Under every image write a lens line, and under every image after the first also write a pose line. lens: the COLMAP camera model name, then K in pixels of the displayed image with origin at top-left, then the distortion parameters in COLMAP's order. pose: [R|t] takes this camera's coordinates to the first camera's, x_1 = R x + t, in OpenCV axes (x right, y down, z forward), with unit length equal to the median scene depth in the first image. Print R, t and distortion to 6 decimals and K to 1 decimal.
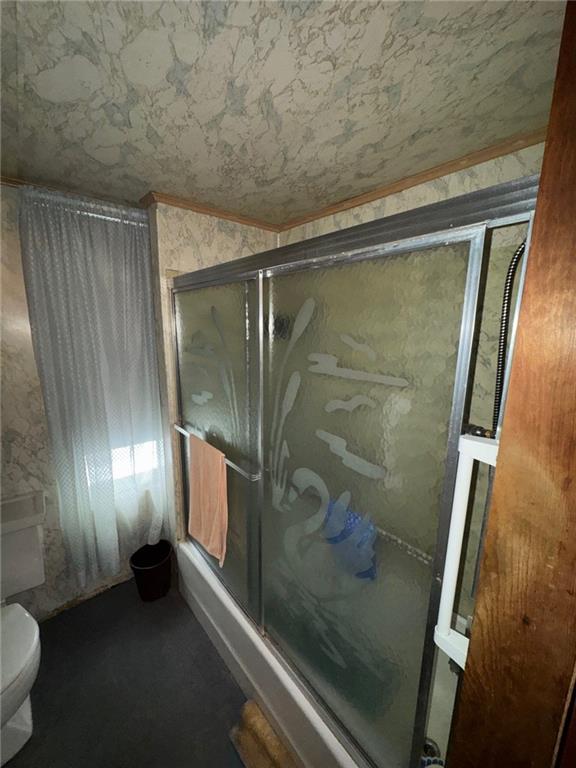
lens RADIAL K [[303.6, 0, 292.6], [0, 303.6, 380.2], [0, 0, 1]] dist [-0.000712, 0.000625]
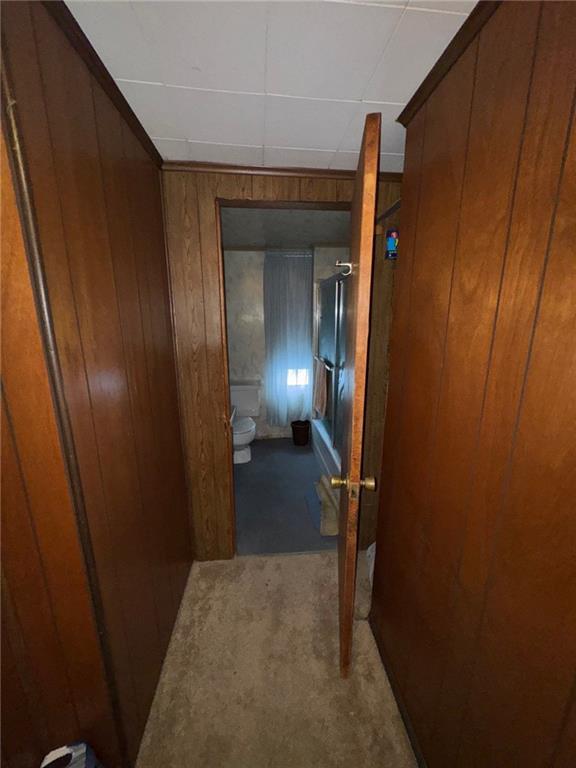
lens RADIAL K [[303.6, 0, 293.1], [0, 303.6, 385.9], [0, 0, 1]] dist [-0.000712, 0.000625]
pose [[0.830450, 0.110160, -0.546092, 0.607452], [-0.080709, 0.993703, 0.077718, 0.190317], [0.551215, -0.020467, 0.834112, -0.749242]]
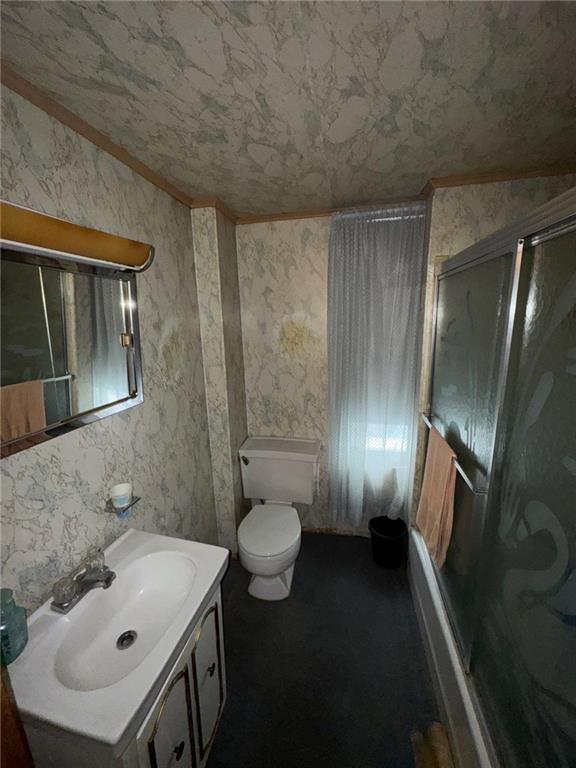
lens RADIAL K [[303.6, 0, 287.5], [0, 303.6, 379.1], [0, 0, 1]] dist [-0.000712, 0.000625]
pose [[0.614895, 0.126979, -0.778319, 0.103990], [-0.102498, 0.991448, 0.080774, -0.001766], [0.781920, 0.030108, 0.622652, 0.026521]]
